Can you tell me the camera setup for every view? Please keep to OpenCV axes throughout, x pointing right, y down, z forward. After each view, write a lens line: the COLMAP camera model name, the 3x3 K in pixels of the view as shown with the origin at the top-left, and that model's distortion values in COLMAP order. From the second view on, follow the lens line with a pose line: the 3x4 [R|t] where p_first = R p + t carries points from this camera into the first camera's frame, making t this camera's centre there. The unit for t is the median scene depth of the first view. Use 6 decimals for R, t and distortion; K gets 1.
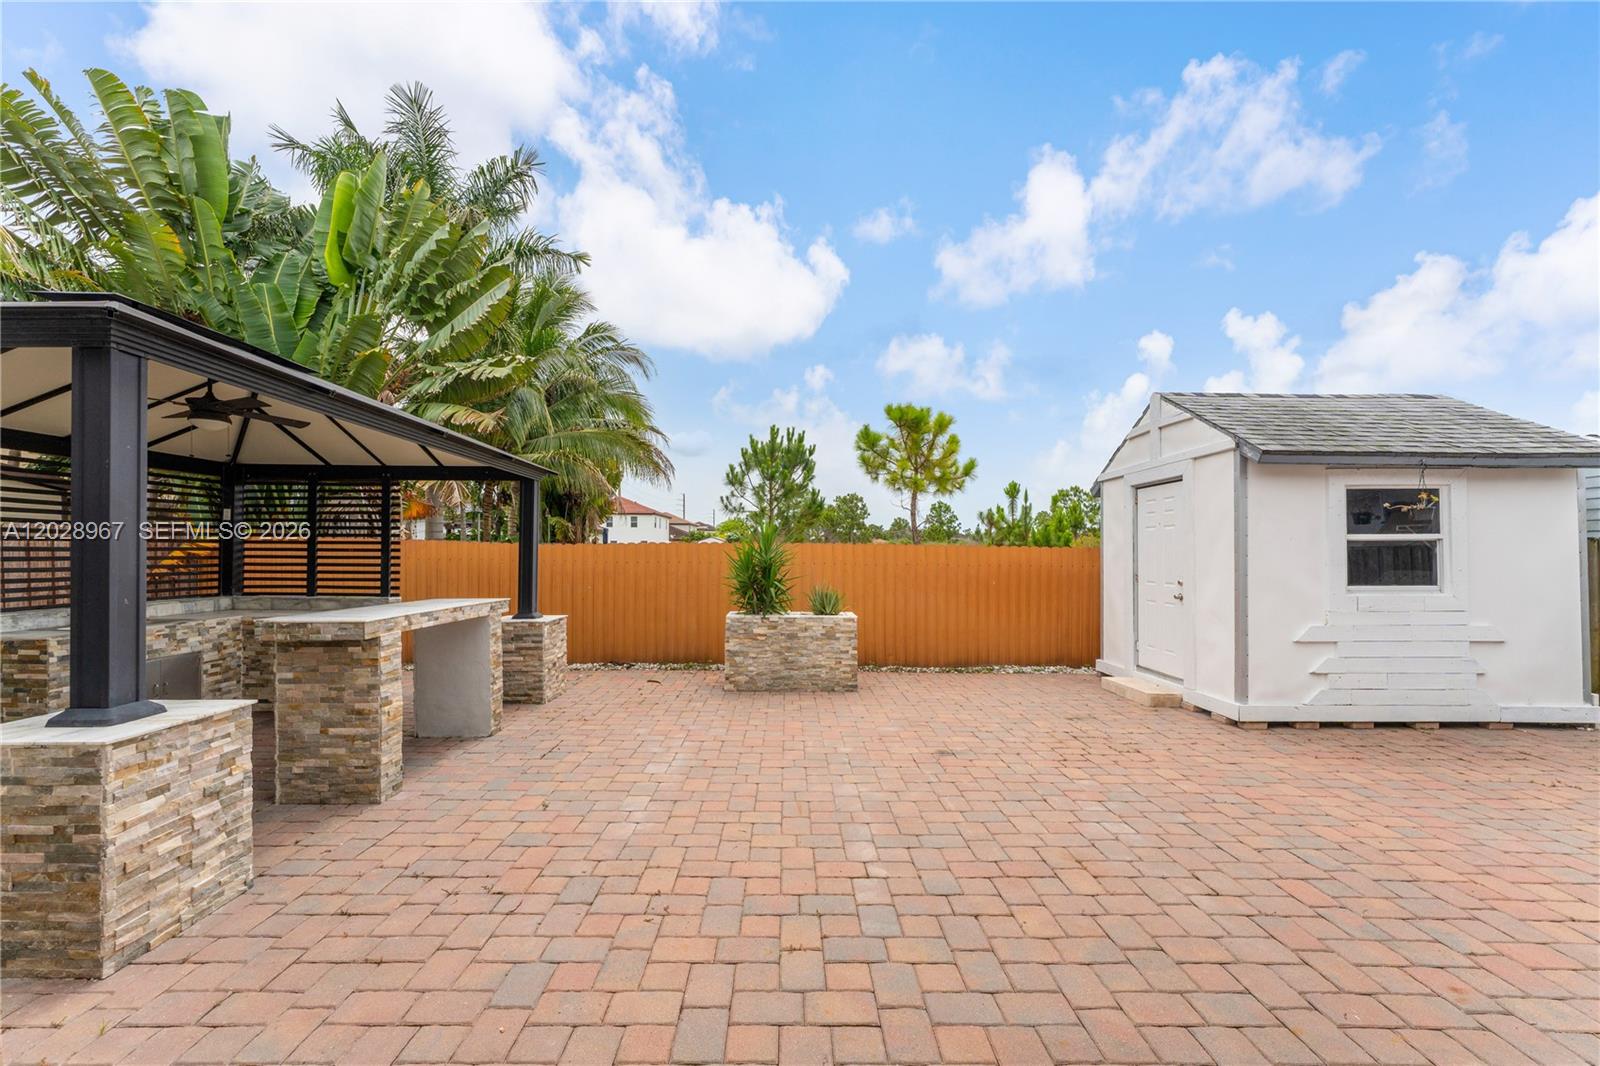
lens RADIAL K [[651.8, 0, 792.1], [0, 651.8, 546.1], [0, 0, 1]] dist [0.002159, -0.000409]
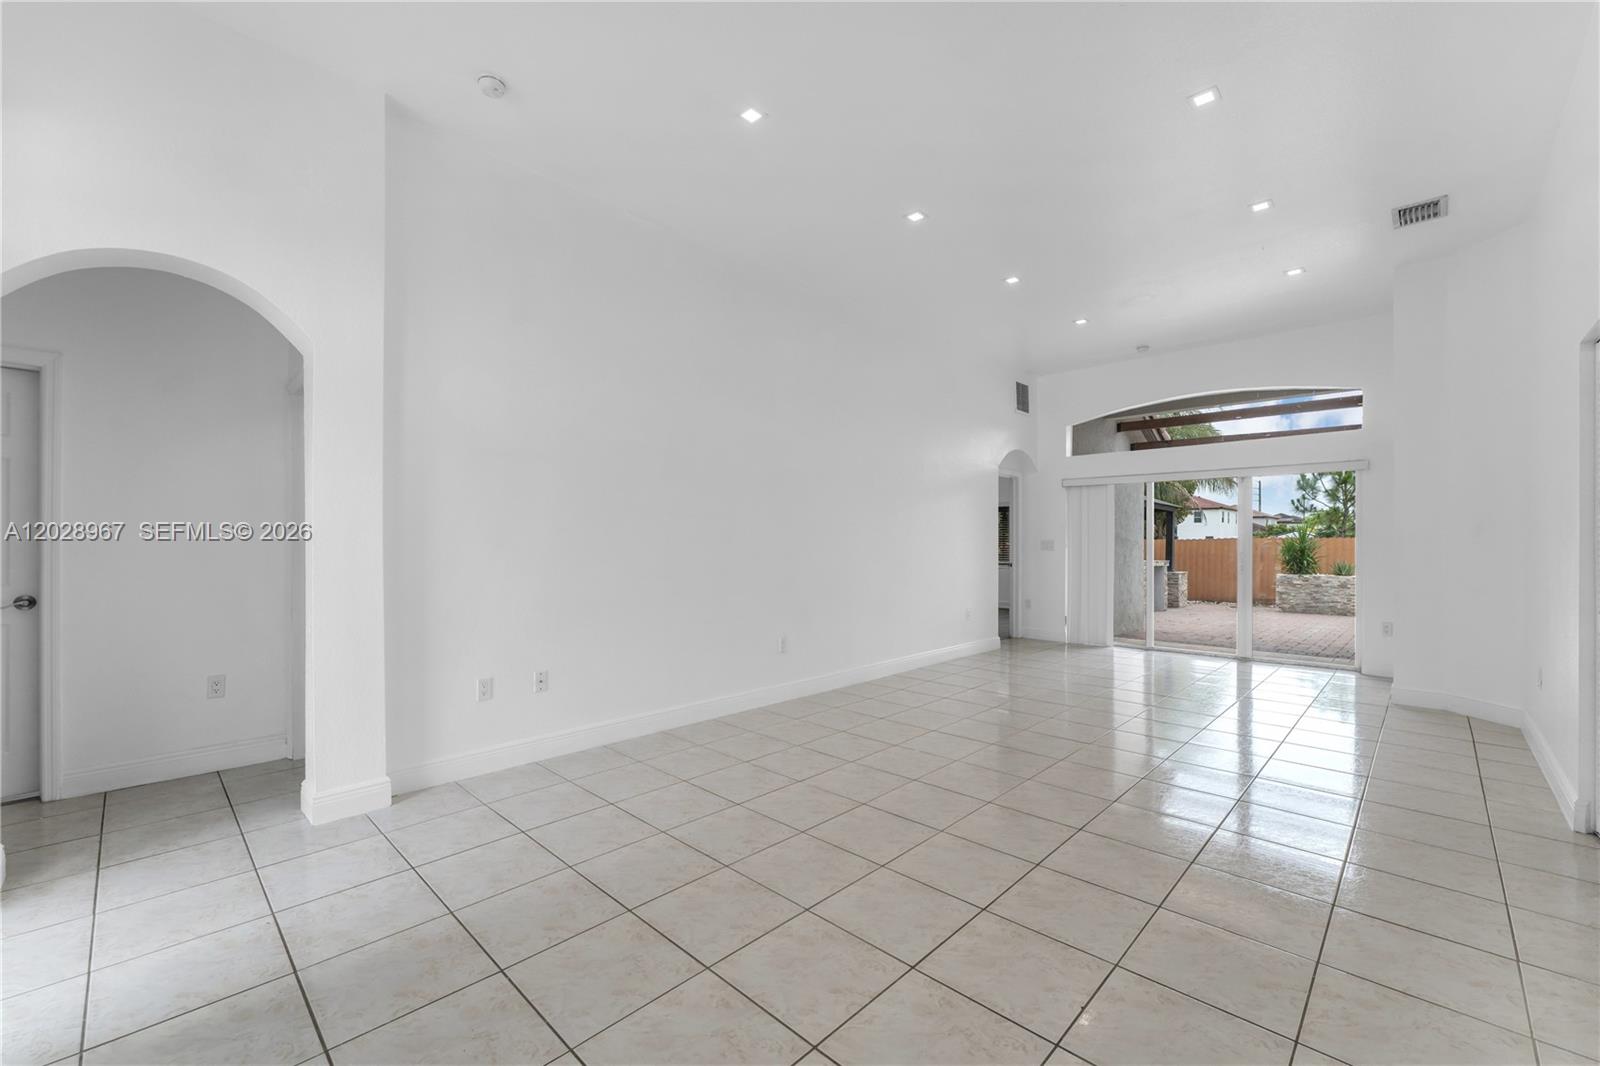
lens RADIAL K [[651.8, 0, 799.8], [0, 651.8, 537.7], [0, 0, 1]] dist [0.002115, 0.000226]
pose [[0.711064, -0.007689, -0.703085, 0.140658], [0.002811, 0.999963, -0.008092, 0.003203], [0.703121, 0.003778, 0.711060, -0.767339]]
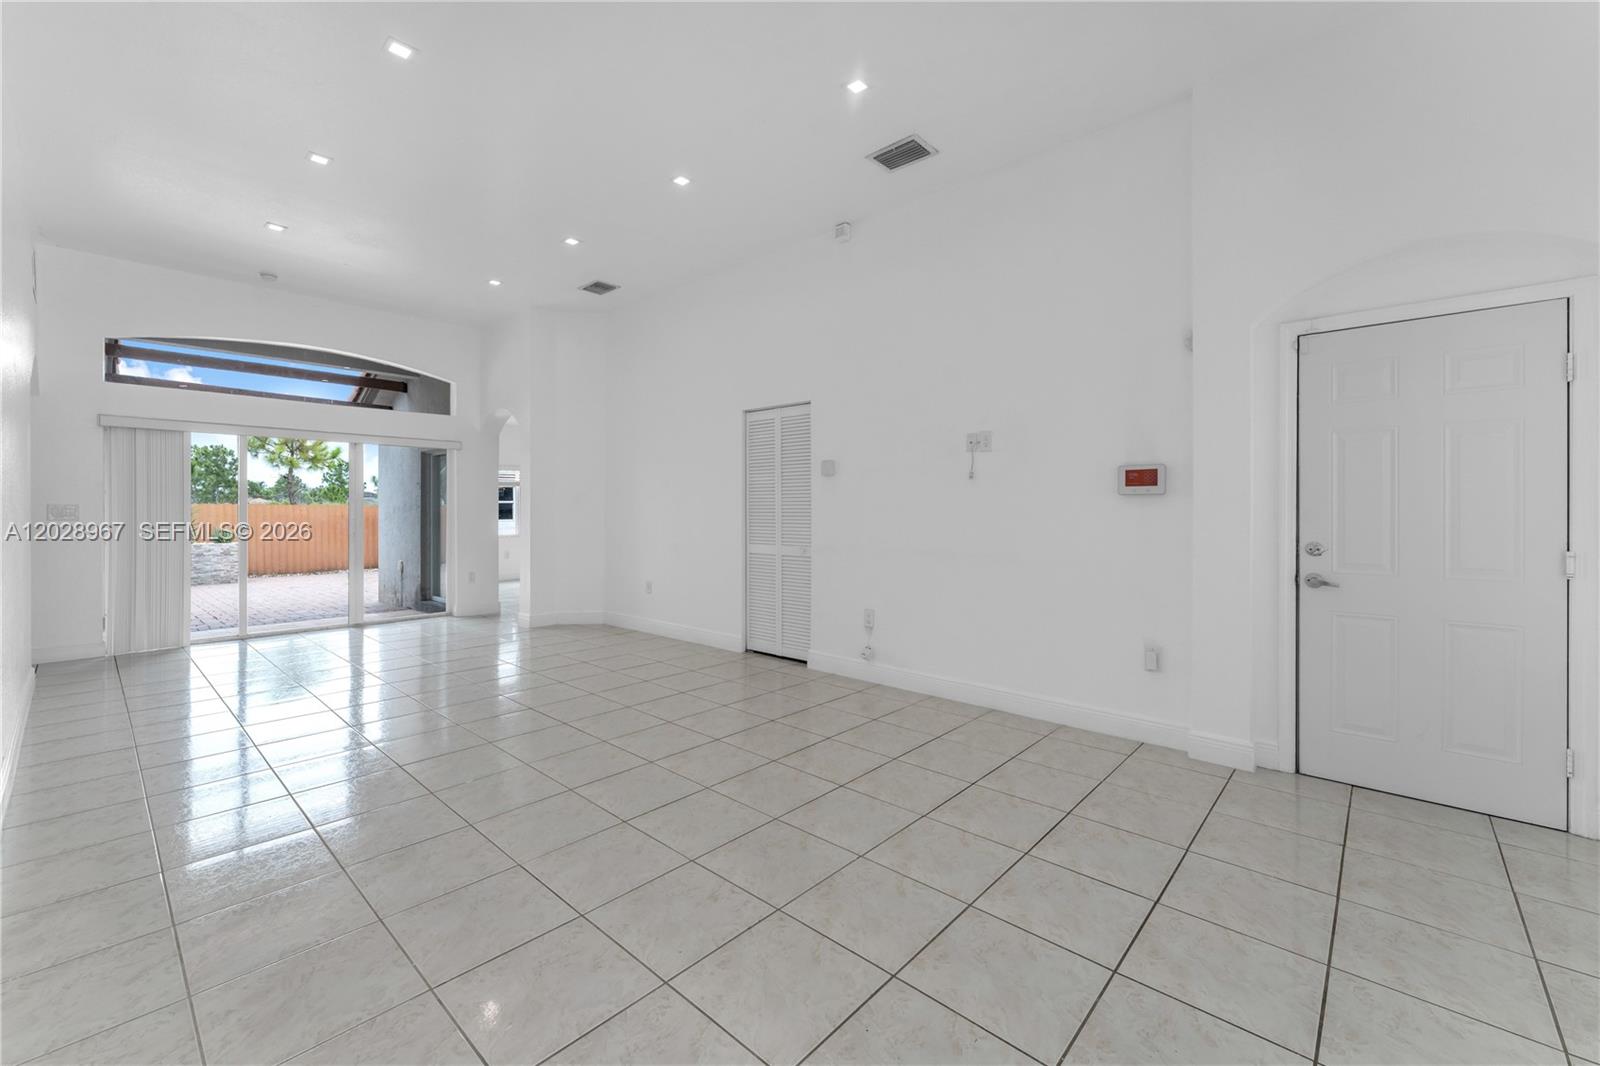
lens RADIAL K [[651.8, 0, 785.7], [0, 651.8, 512.8], [0, 0, 1]] dist [0.002115, 0.000226]
pose [[0.687748, -0.009523, 0.725887, -0.102585], [0.002407, 0.999938, 0.010838, 0.001956], [-0.725945, -0.005707, 0.687729, -0.755335]]
